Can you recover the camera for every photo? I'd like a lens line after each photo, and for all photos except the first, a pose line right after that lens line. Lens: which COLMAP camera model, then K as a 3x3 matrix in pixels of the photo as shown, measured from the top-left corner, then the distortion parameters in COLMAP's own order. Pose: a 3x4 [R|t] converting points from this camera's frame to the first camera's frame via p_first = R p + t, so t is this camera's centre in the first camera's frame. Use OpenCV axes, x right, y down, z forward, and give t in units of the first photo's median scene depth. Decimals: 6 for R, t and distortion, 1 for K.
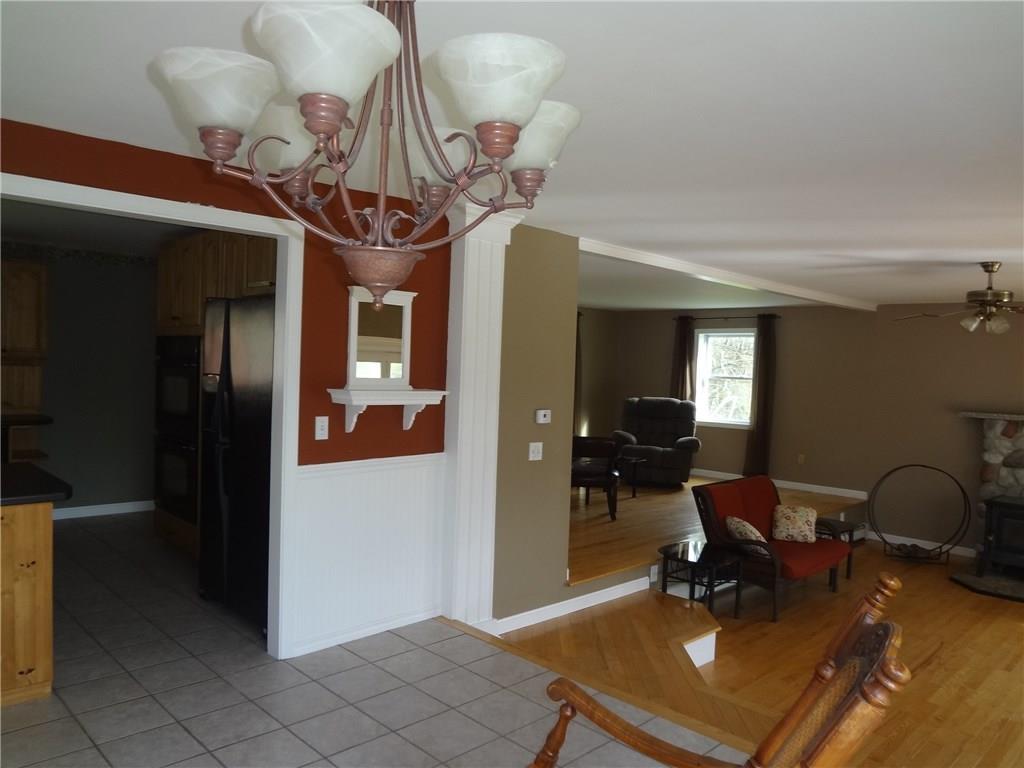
lens RADIAL K [[759.8, 0, 511.8], [0, 759.8, 388.6], [0, 0, 1]] dist [-0.056781, 0.011867]
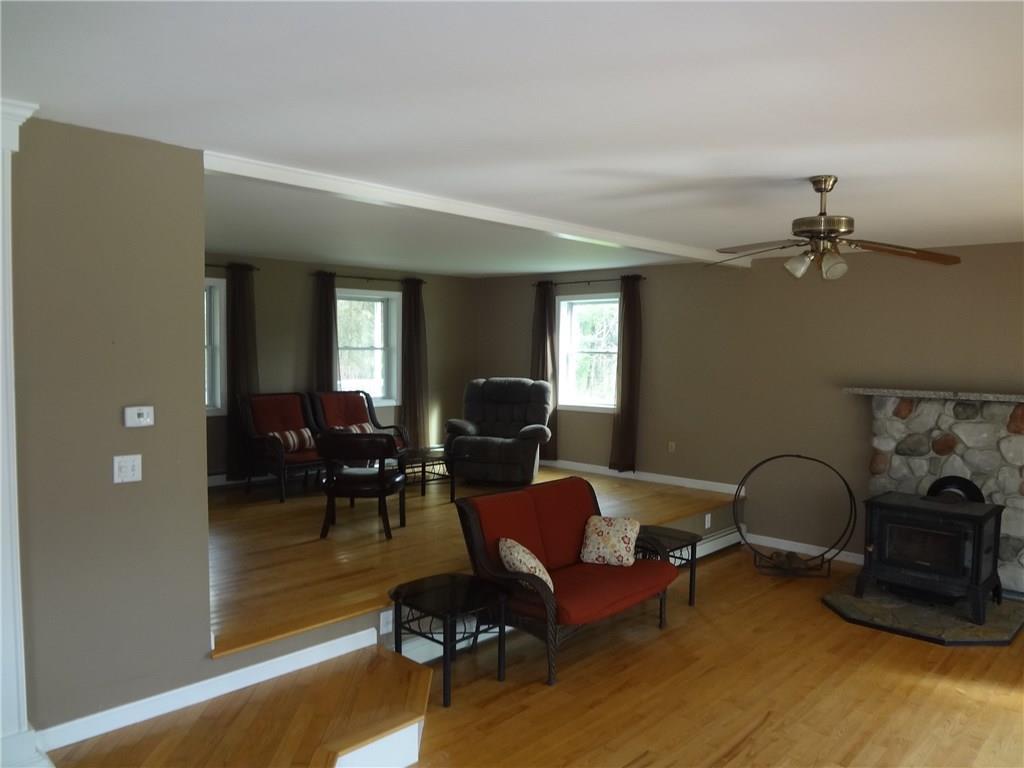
lens RADIAL K [[759.8, 0, 512.3], [0, 759.8, 389.7], [0, 0, 1]] dist [-0.056781, 0.011867]
pose [[0.998992, -0.025979, 0.036614, 0.355670], [0.024980, 0.999310, 0.027471, 0.003285], [-0.037302, -0.026529, 0.998952, 0.333941]]
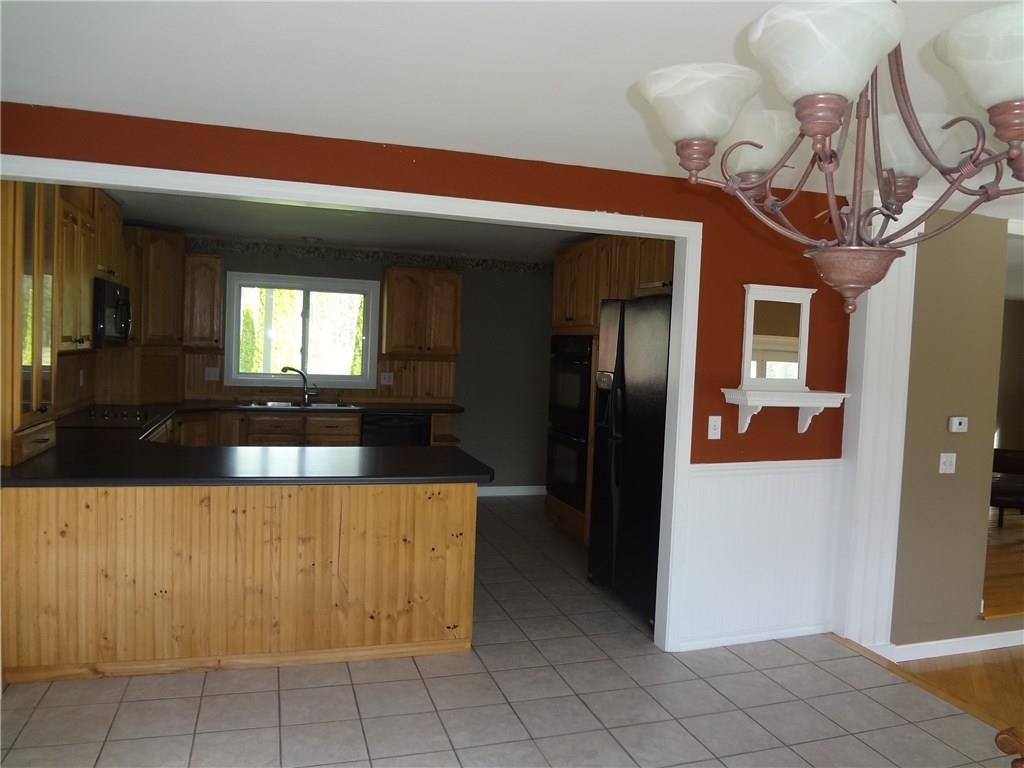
lens RADIAL K [[759.8, 0, 508.0], [0, 759.8, 389.3], [0, 0, 1]] dist [-0.056781, 0.011867]
pose [[0.890409, 0.022832, -0.454588, -0.032291], [-0.020595, 0.999739, 0.009874, -0.001924], [0.454695, 0.000570, 0.890647, -0.009922]]
